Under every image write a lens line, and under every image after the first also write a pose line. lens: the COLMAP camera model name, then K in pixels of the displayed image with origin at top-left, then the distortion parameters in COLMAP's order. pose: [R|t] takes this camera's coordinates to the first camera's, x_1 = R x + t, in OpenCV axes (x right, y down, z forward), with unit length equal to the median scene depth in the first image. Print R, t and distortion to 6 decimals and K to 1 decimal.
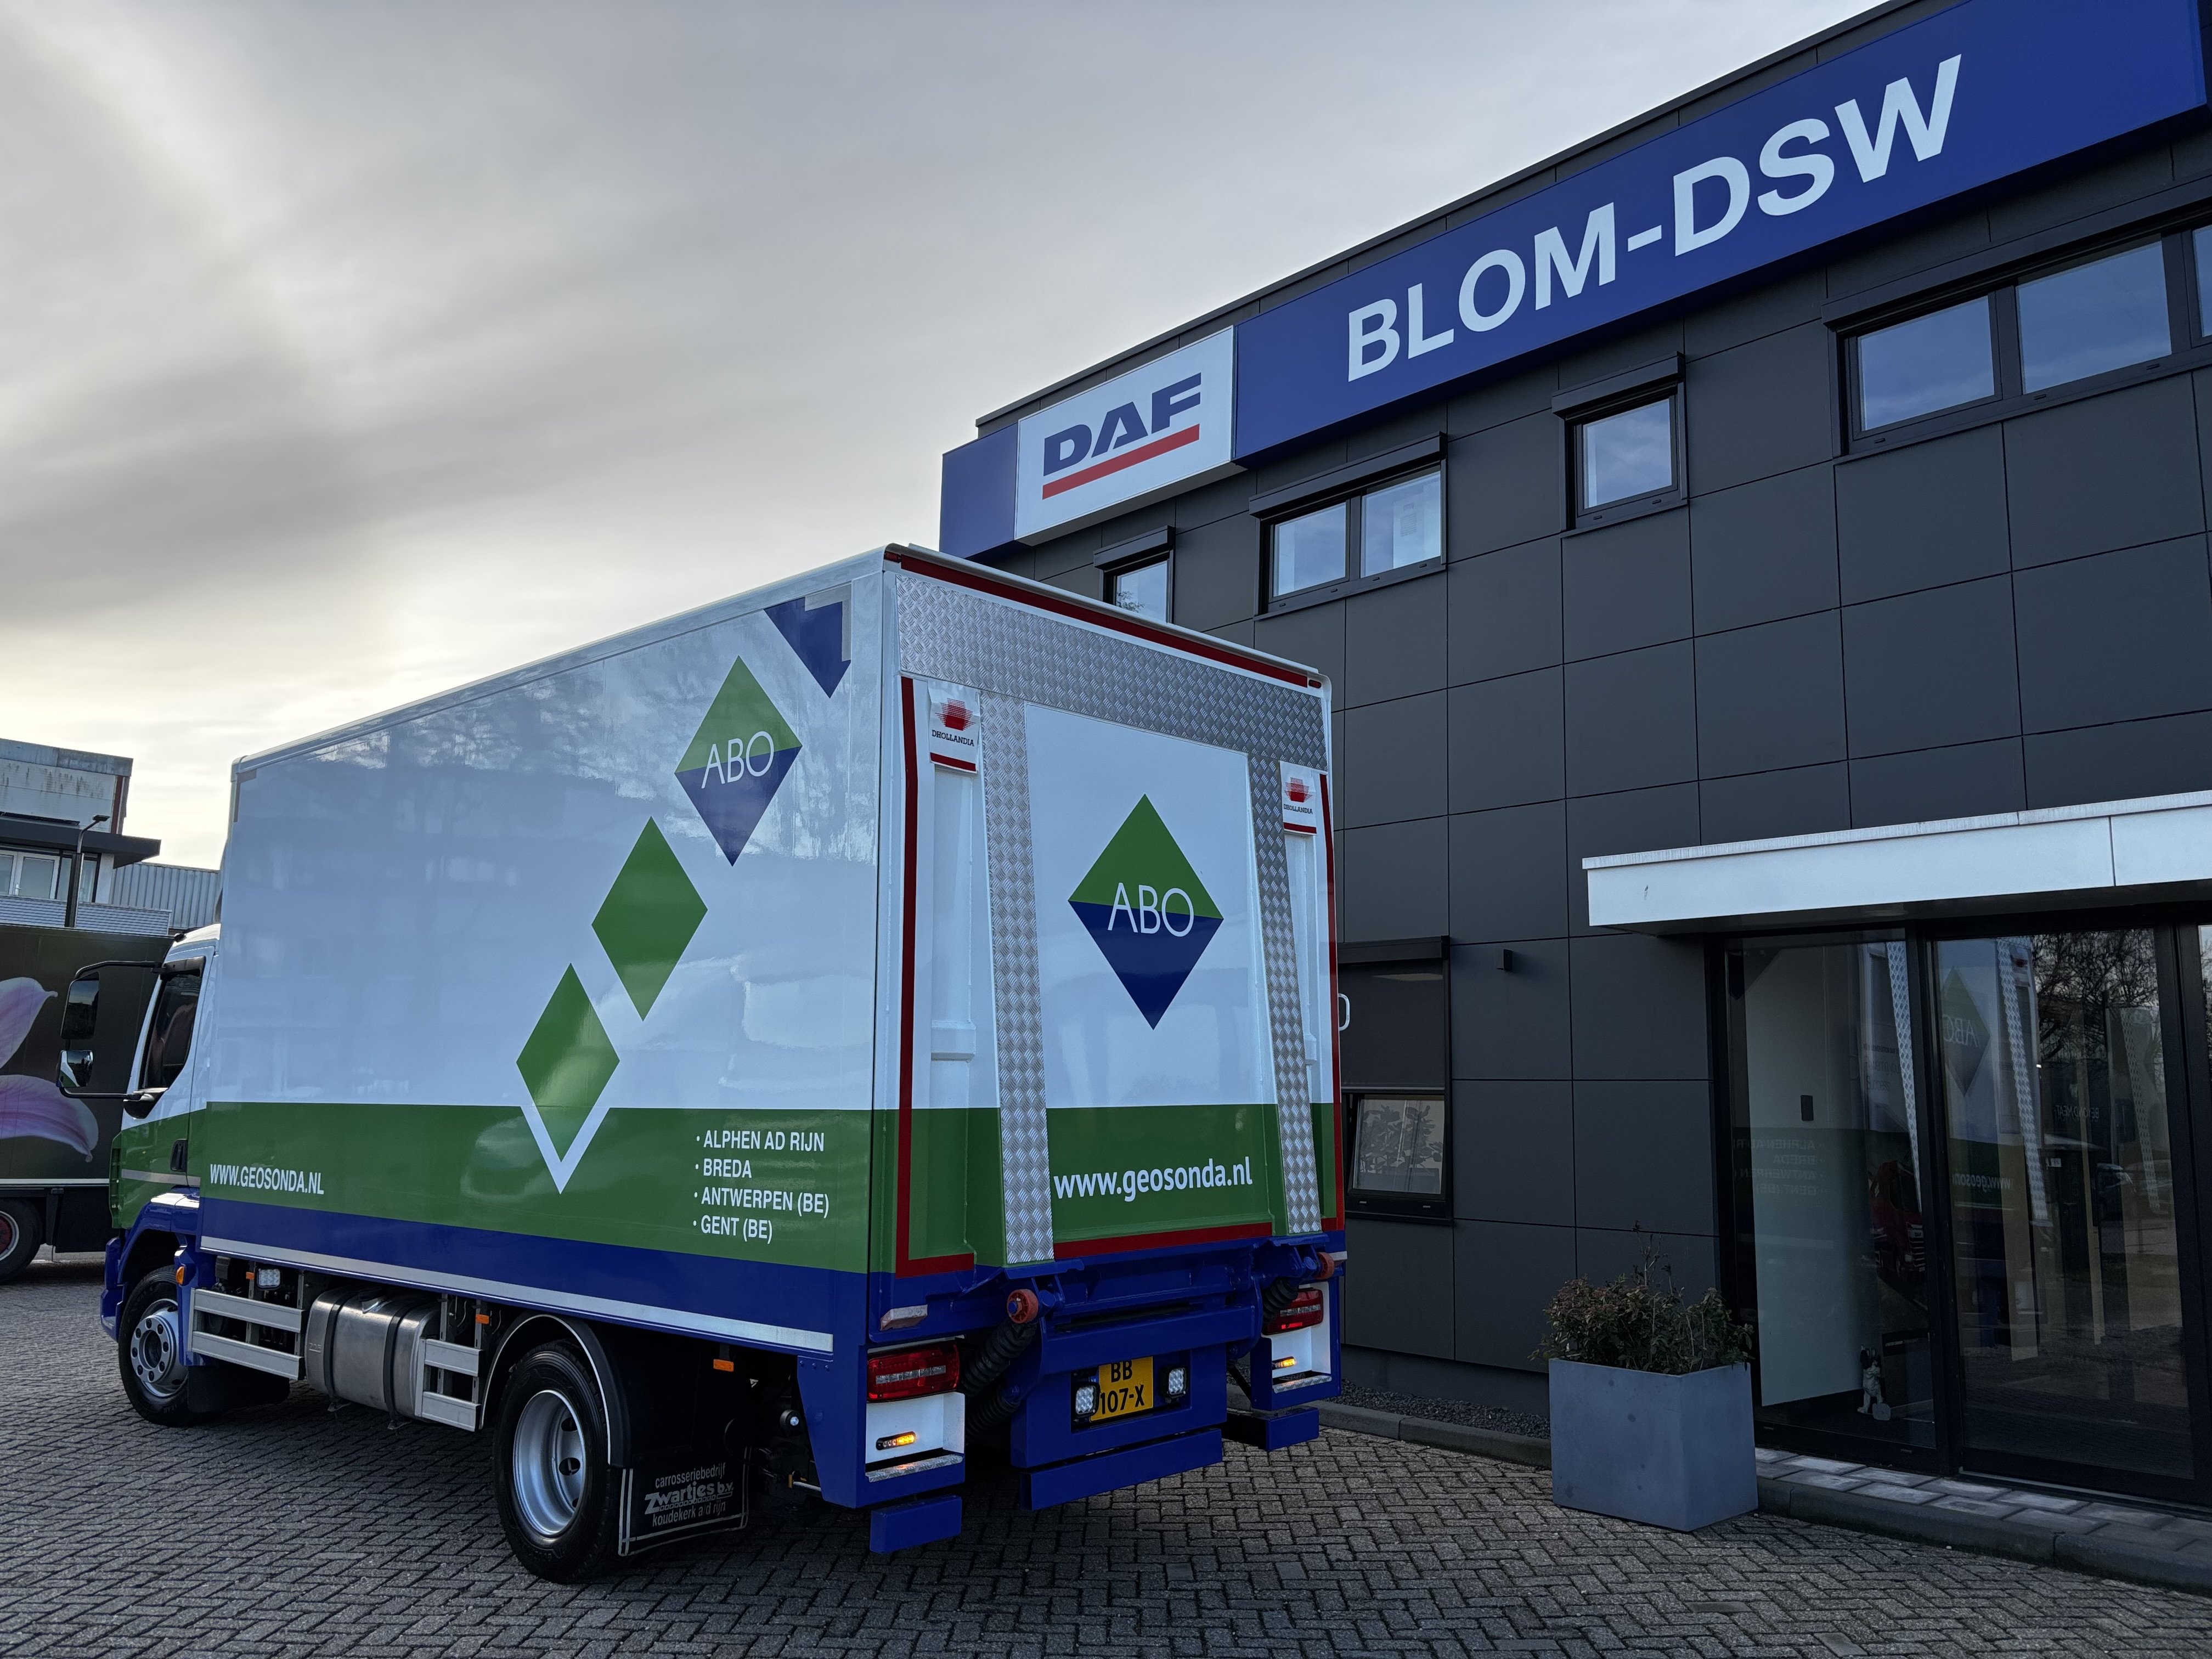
lens RADIAL K [[1632.5, 0, 1089.8], [0, 1632.5, 828.8], [0, 0, 1]] dist [0.034013, -0.054533]
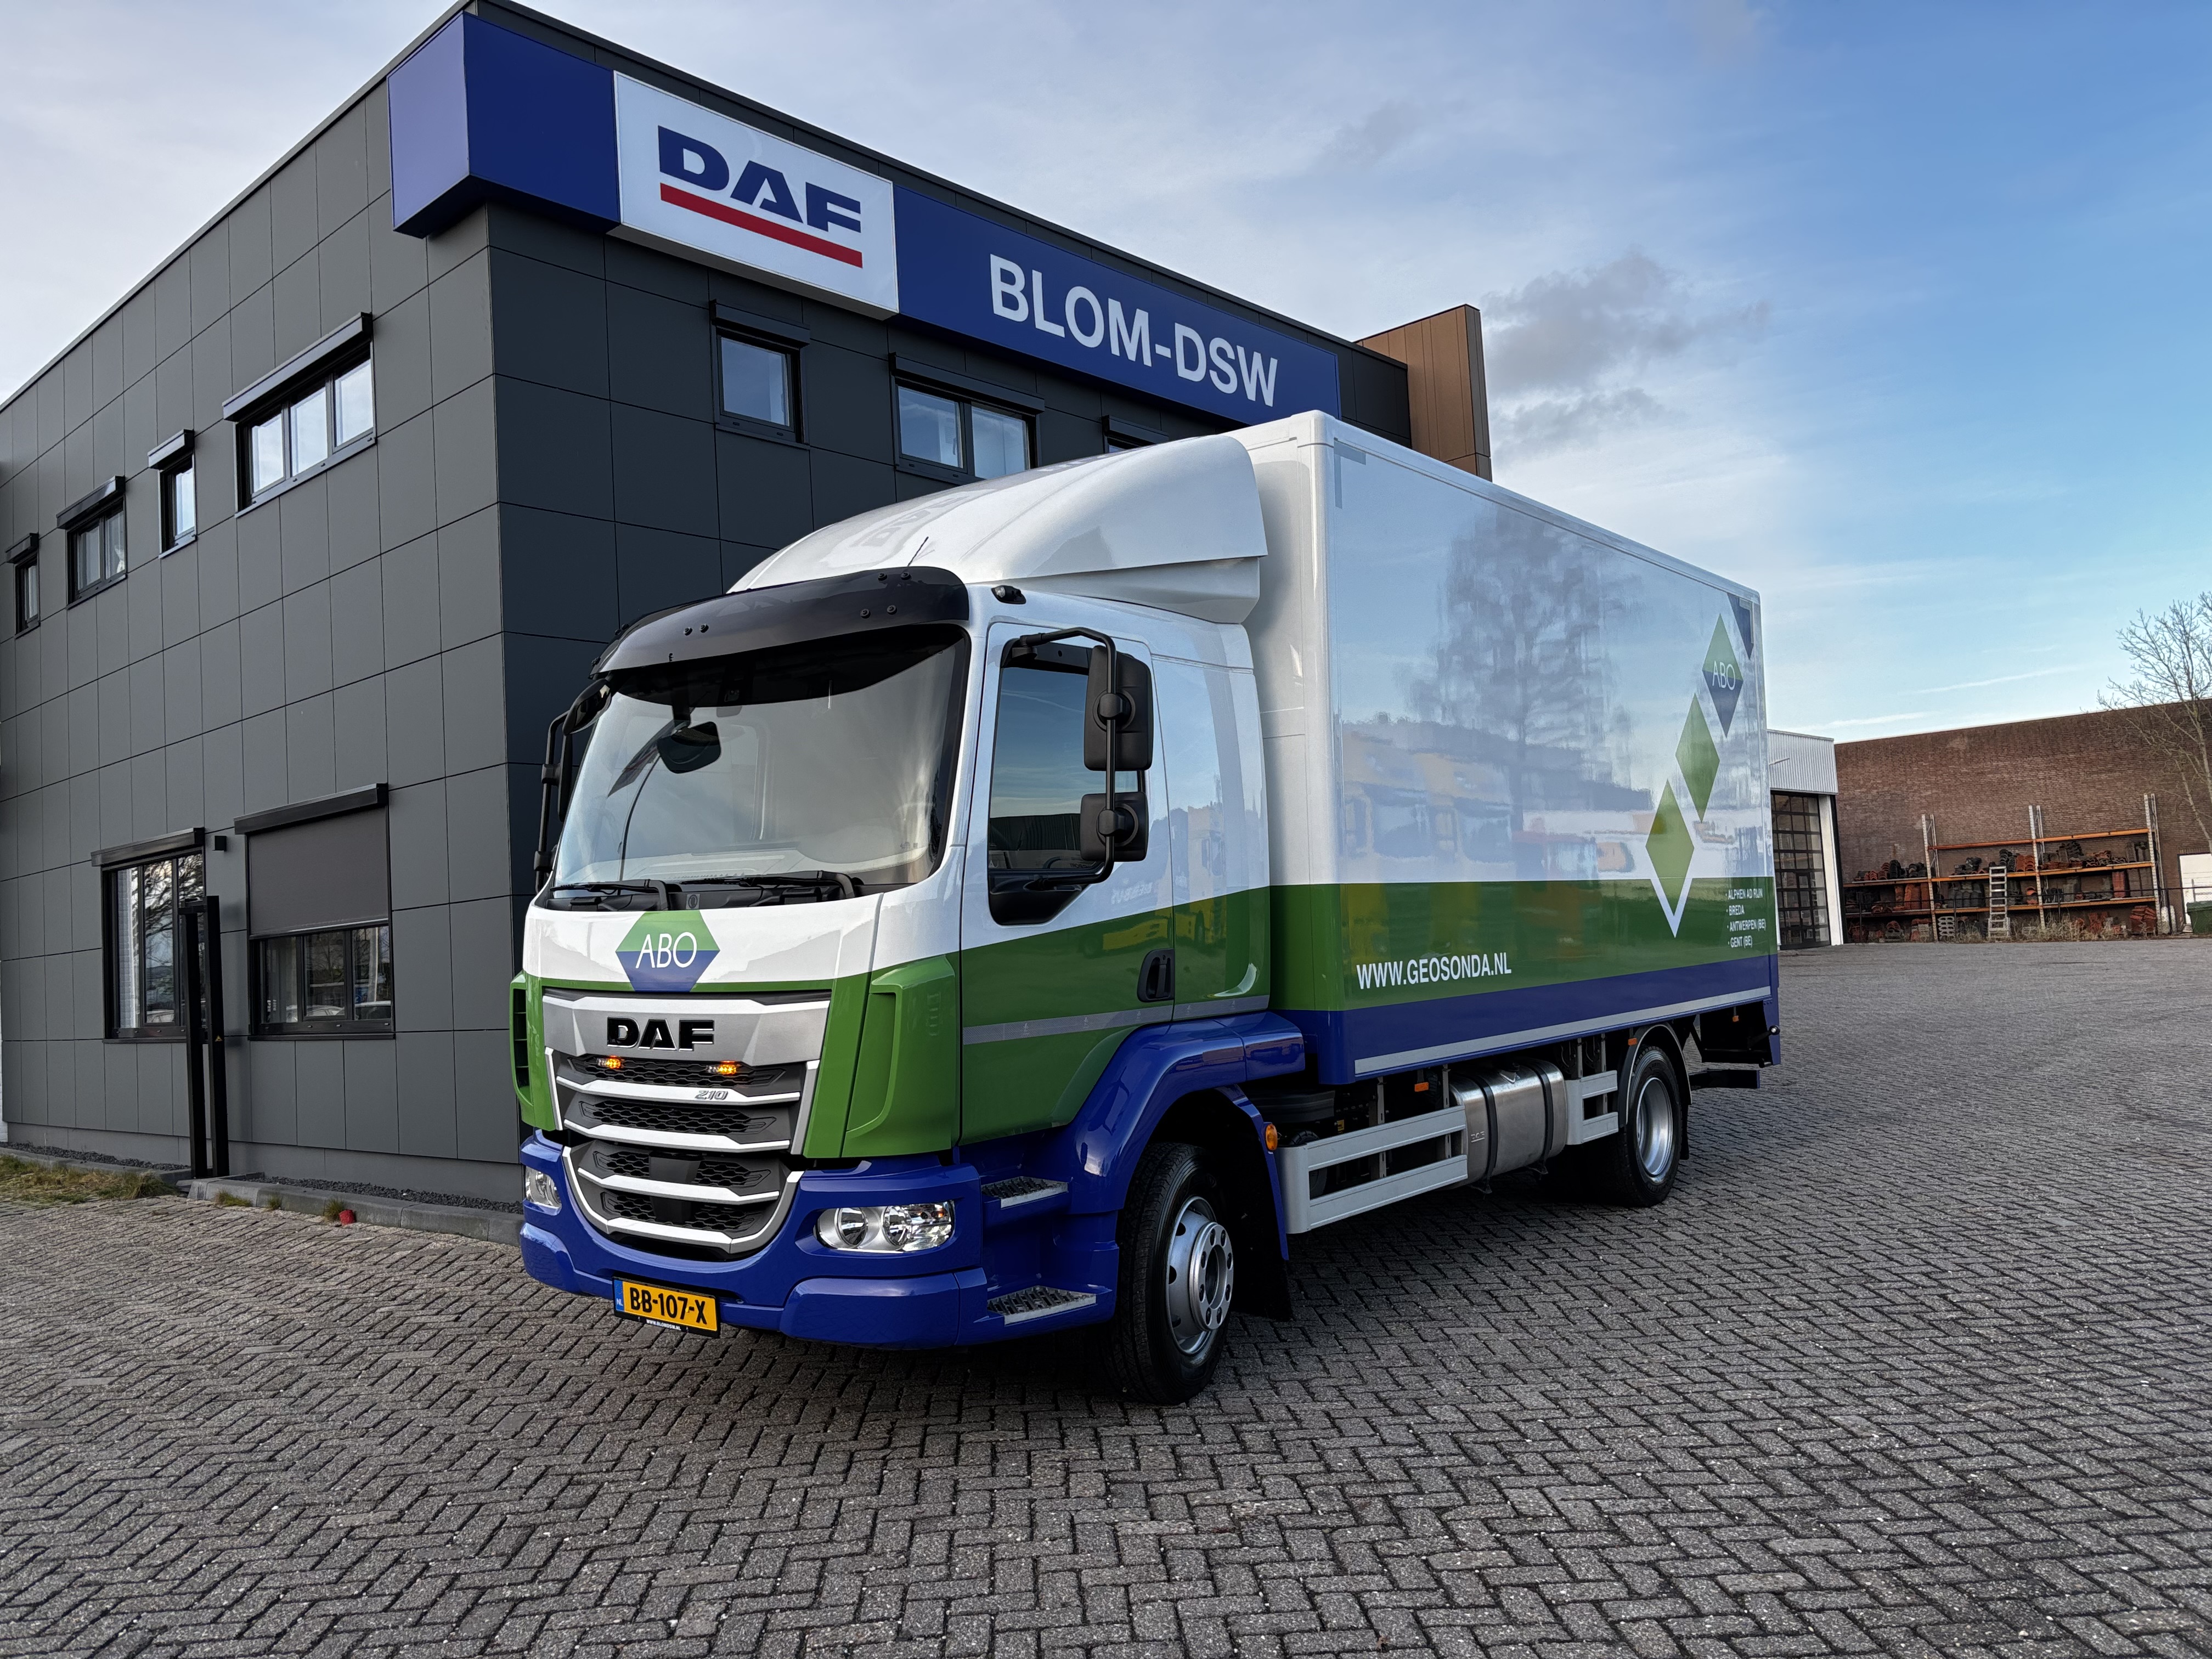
lens RADIAL K [[1626.1, 0, 1033.1], [0, 1626.1, 828.5], [0, 0, 1]] dist [0.028923, -0.060089]
pose [[-0.029659, 0.047651, 0.998424, -1.304968], [-0.133513, 0.989723, -0.051202, 0.205837], [-0.990603, -0.134822, -0.022993, 1.201529]]
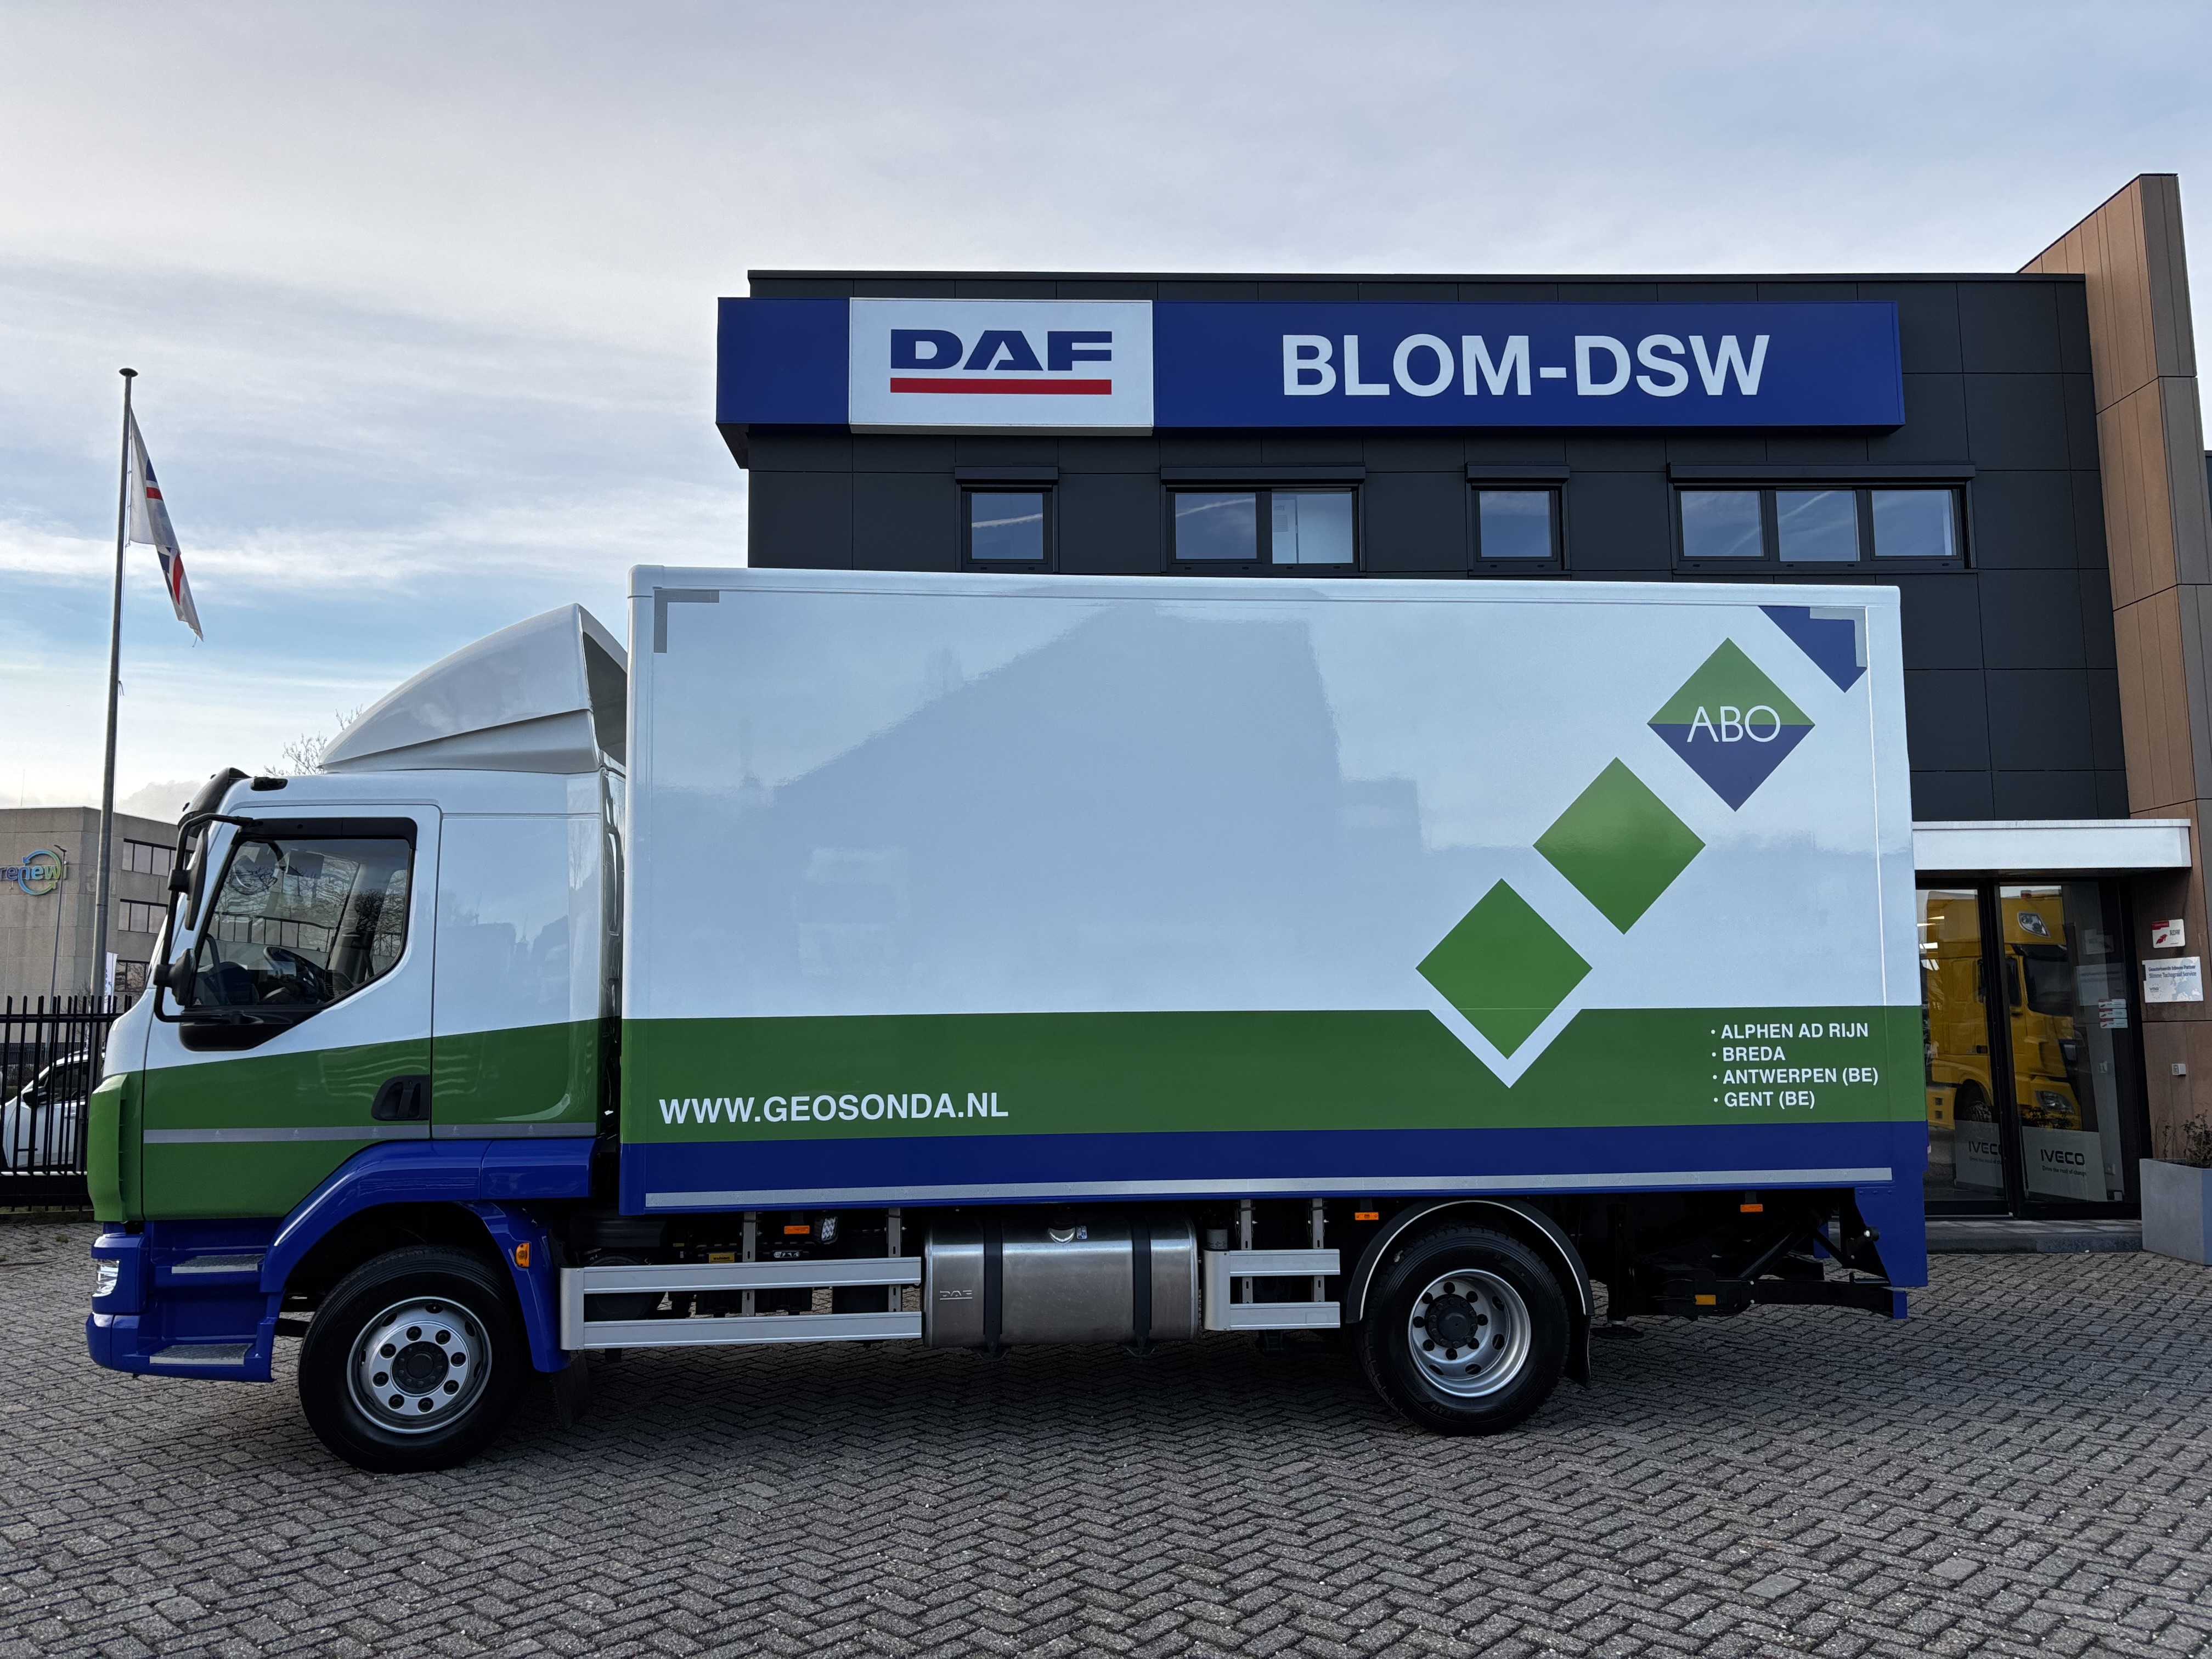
lens RADIAL K [[1632.5, 0, 1089.8], [0, 1632.5, 828.8], [0, 0, 1]] dist [0.034013, -0.054533]
pose [[0.669277, 0.065950, 0.740080, -0.996534], [-0.107925, 0.994118, 0.009012, 0.052846], [-0.735133, -0.085905, 0.672458, 0.361397]]
